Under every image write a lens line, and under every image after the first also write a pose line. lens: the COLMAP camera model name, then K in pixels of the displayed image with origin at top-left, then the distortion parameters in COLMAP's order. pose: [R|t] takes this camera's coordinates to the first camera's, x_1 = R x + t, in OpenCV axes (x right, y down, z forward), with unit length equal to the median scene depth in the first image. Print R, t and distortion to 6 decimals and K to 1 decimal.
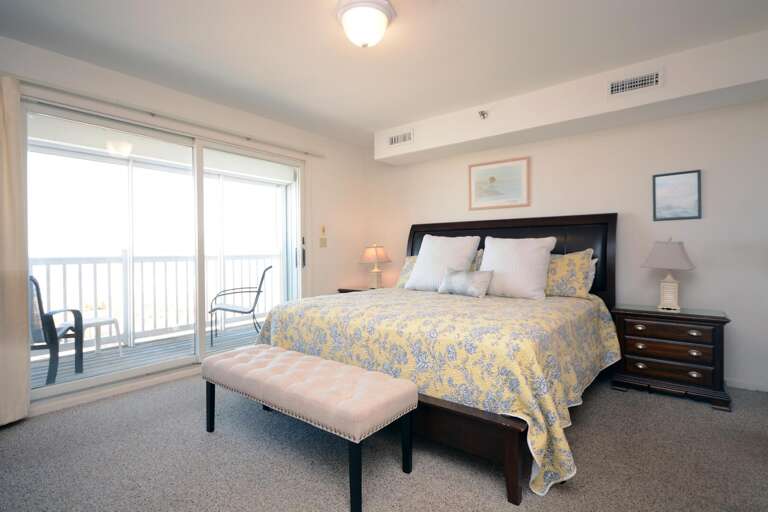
lens RADIAL K [[377.7, 0, 381.1], [0, 377.7, 254.9], [0, 0, 1]] dist [0.007391, 0.000689]
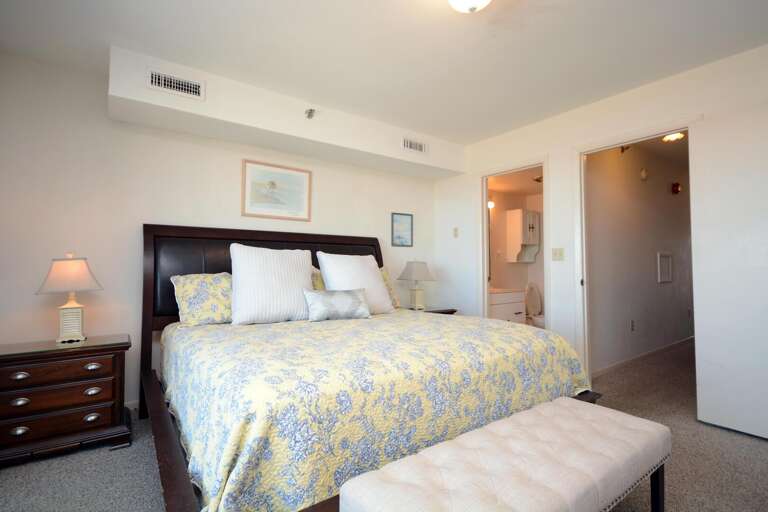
lens RADIAL K [[377.7, 0, 381.8], [0, 377.7, 255.6], [0, 0, 1]] dist [0.007391, 0.000689]
pose [[0.259574, 0.037817, 0.964983, -0.536410], [0.010029, 0.999074, -0.041850, 0.000082], [-0.965671, 0.020541, 0.258954, 0.628444]]
